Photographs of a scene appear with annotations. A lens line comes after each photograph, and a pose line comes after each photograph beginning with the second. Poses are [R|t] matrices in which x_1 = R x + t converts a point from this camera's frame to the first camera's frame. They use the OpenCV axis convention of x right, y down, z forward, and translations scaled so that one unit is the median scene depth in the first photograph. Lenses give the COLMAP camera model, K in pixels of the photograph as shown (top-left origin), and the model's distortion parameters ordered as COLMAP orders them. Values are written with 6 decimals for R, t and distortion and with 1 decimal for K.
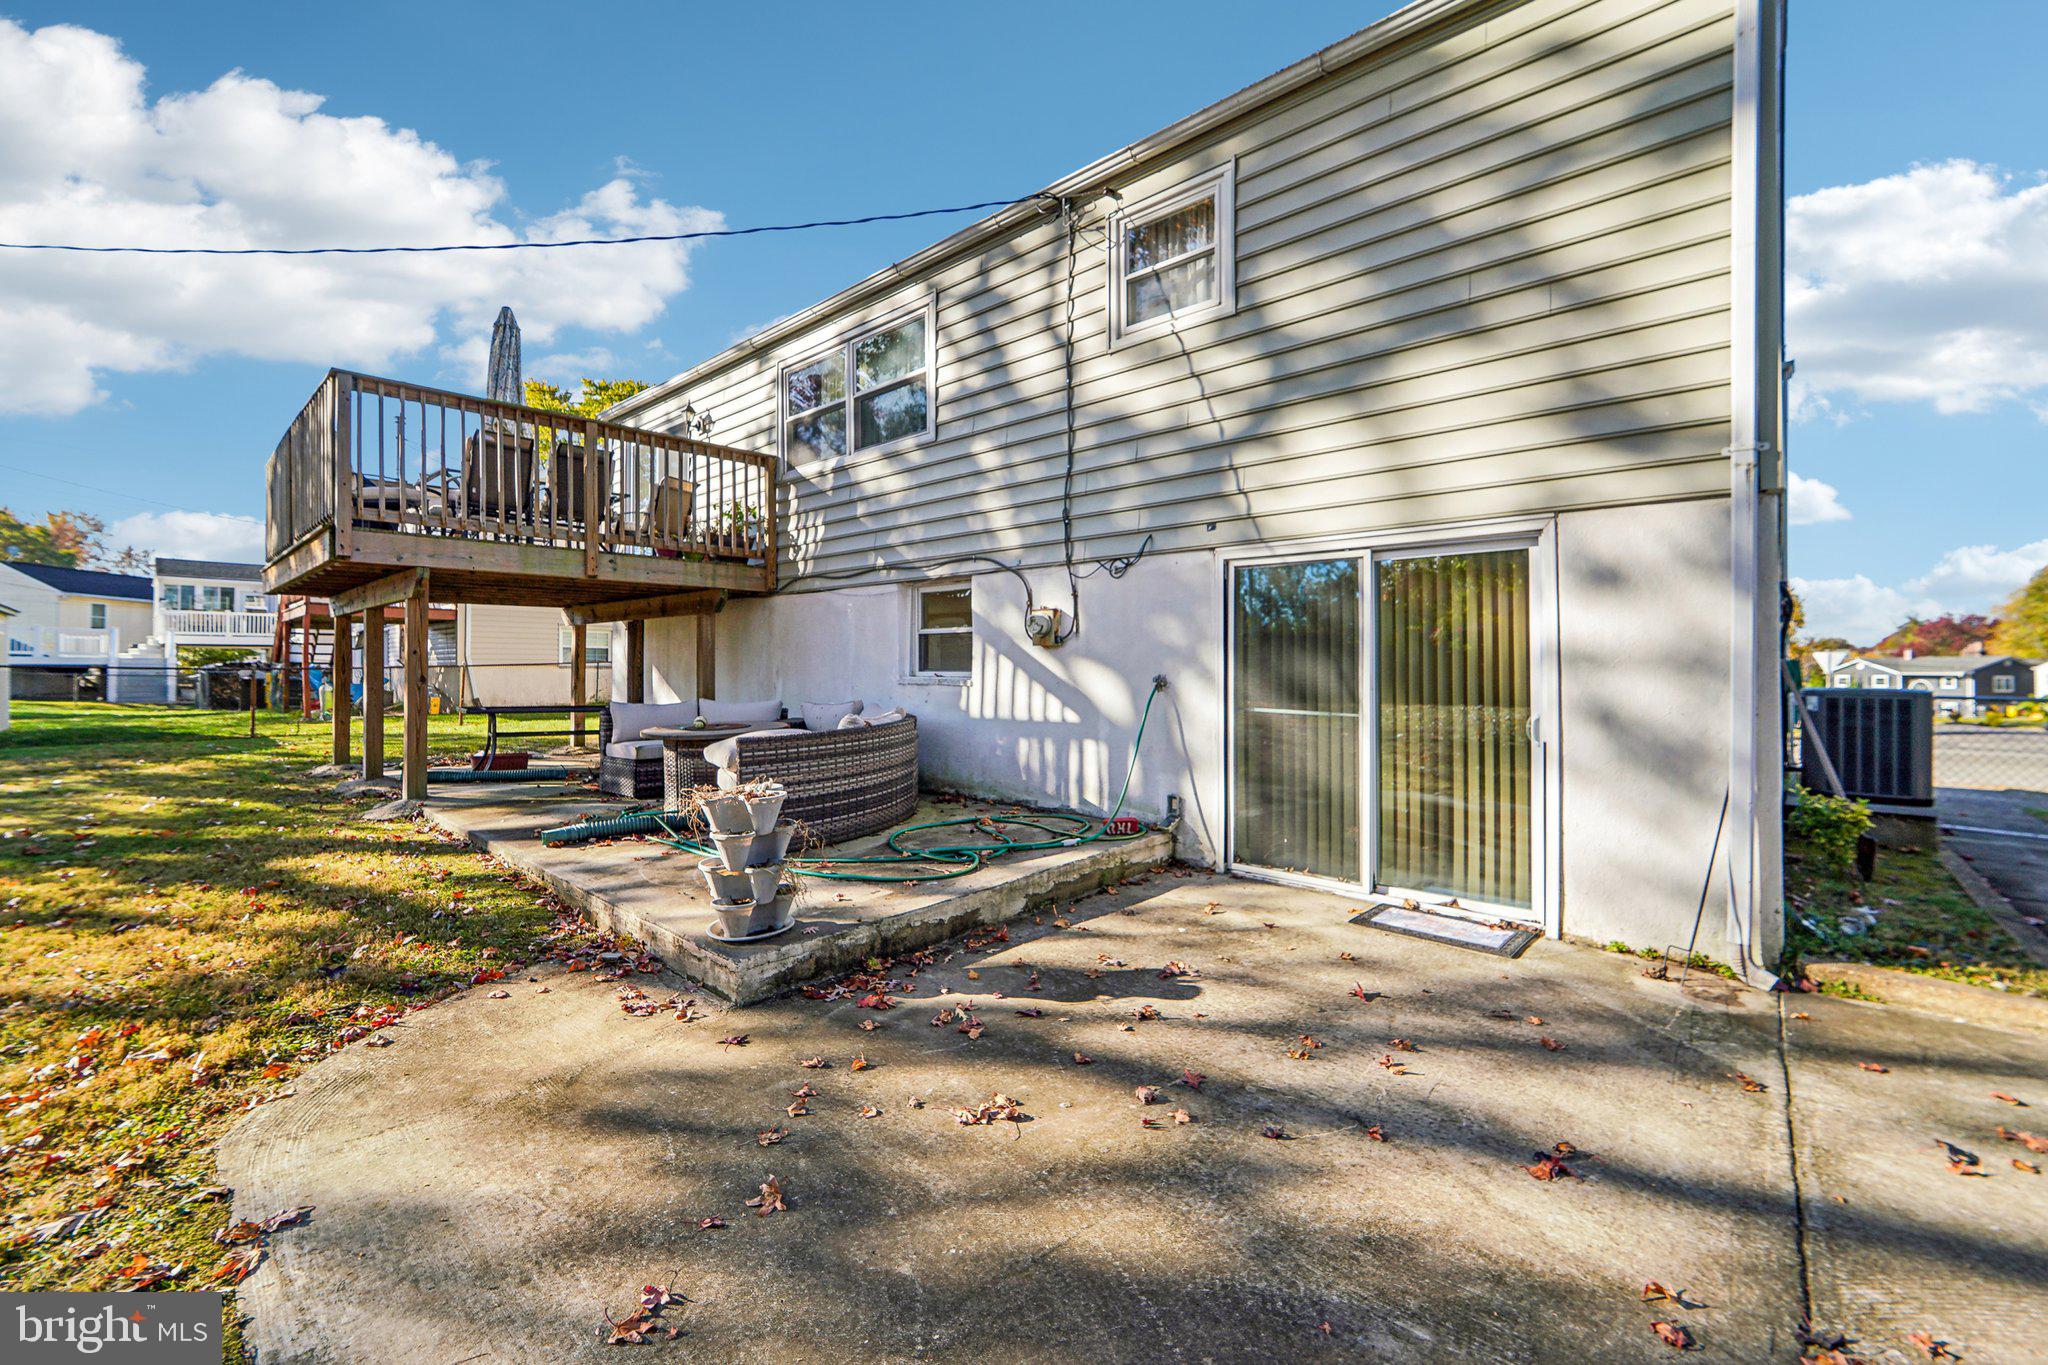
lens RADIAL K [[854.4, 0, 1027.3], [0, 854.4, 671.1], [0, 0, 1]] dist [-0.011825, -0.000834]
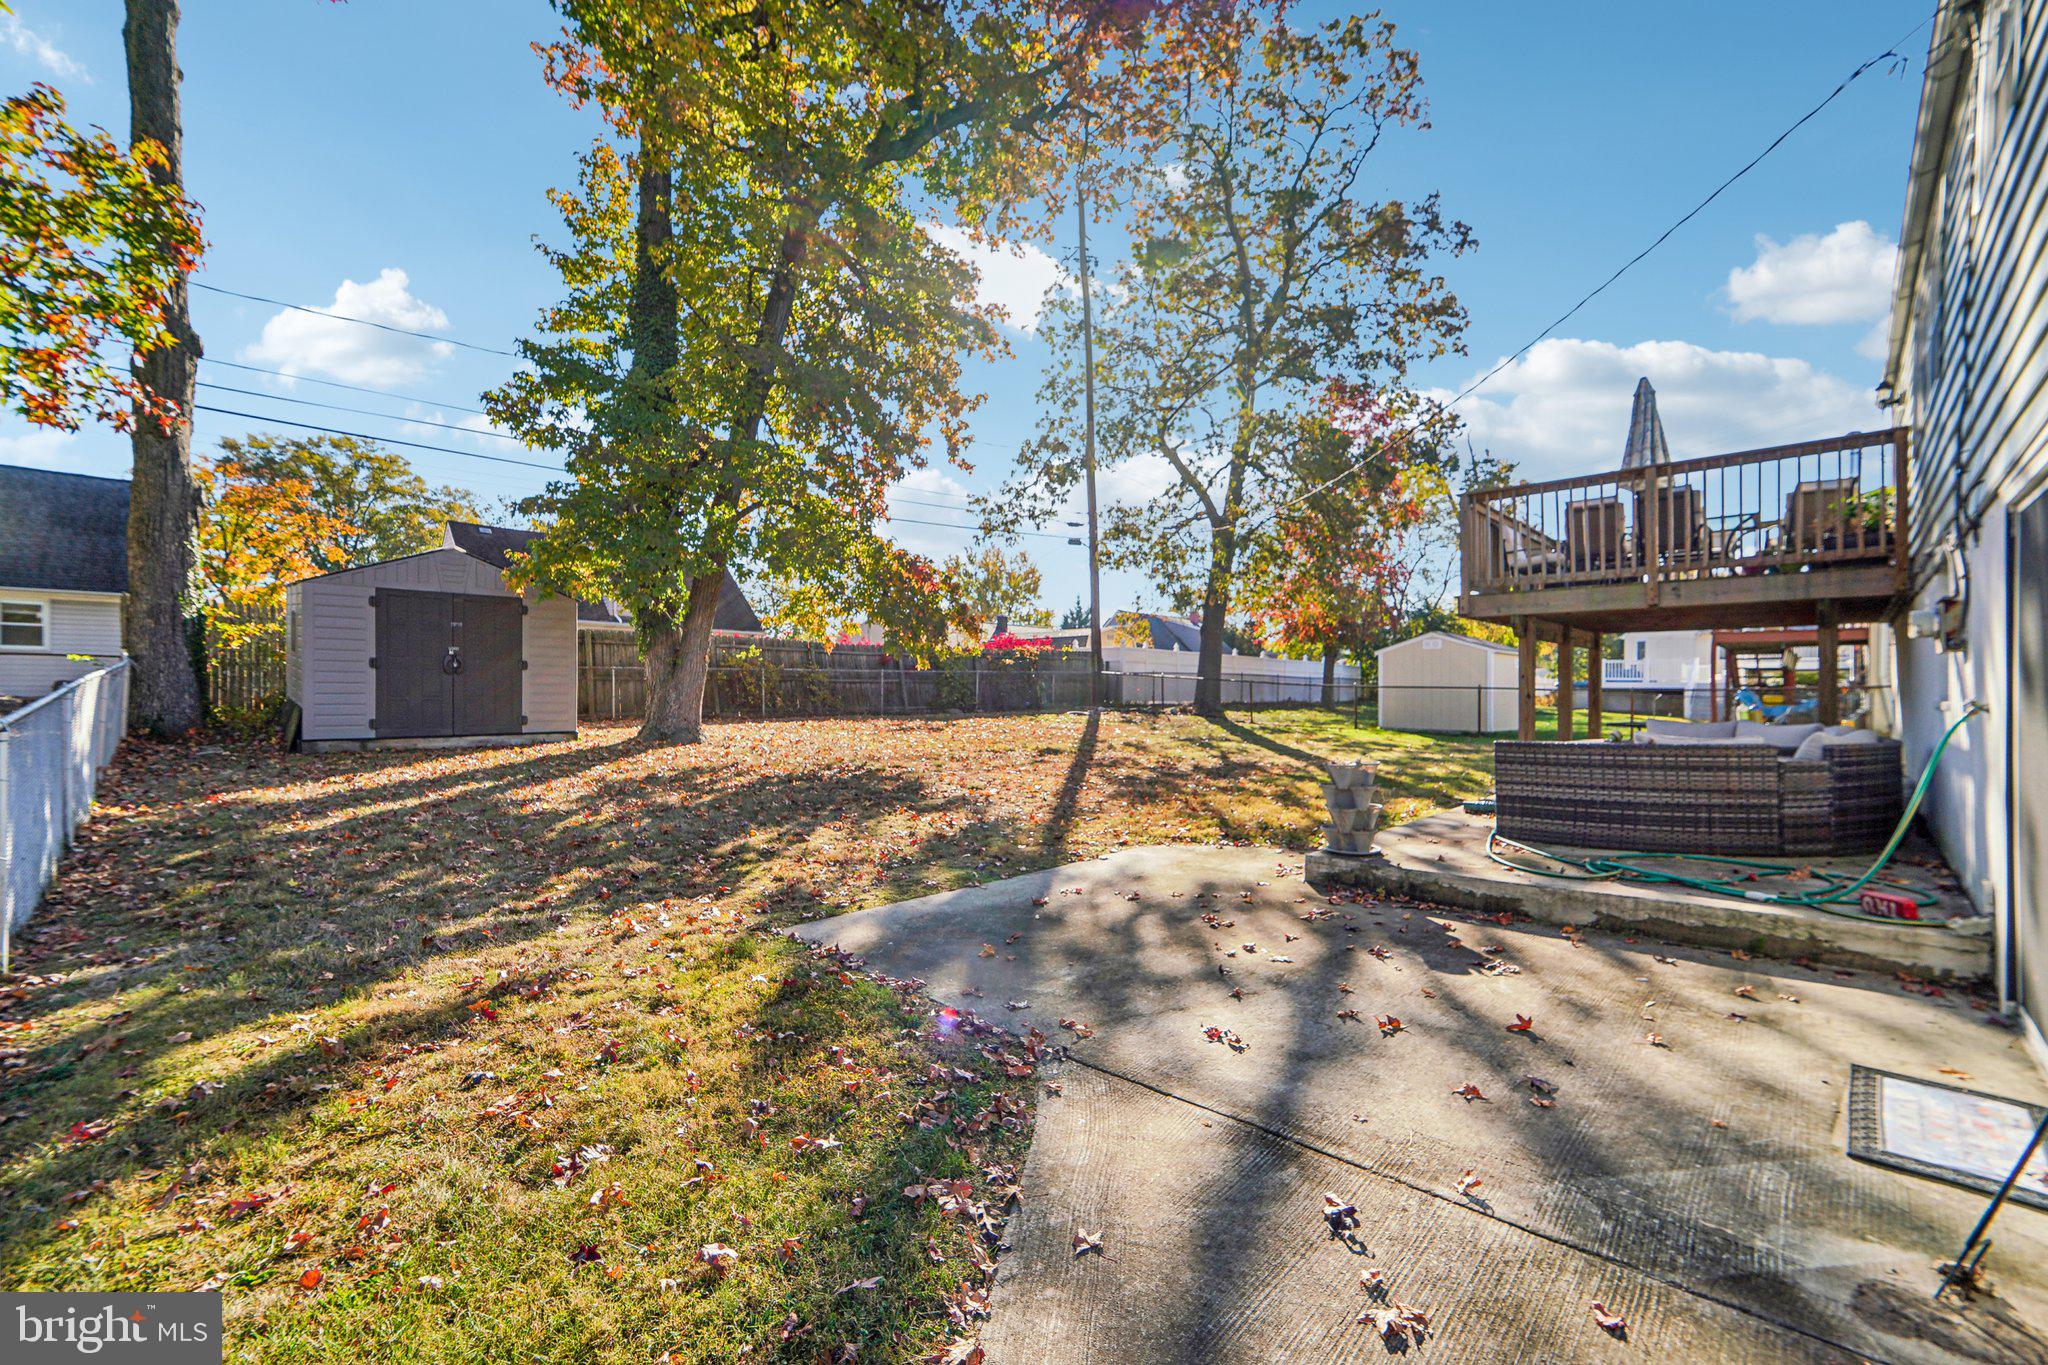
lens RADIAL K [[854.4, 0, 1028.1], [0, 854.4, 682.8], [0, 0, 1]] dist [-0.011825, -0.000834]
pose [[-0.038988, -0.002029, -0.999238, 1.186051], [-0.006359, 0.999978, -0.001782, -0.016152], [0.999219, 0.006285, -0.039000, 0.382273]]
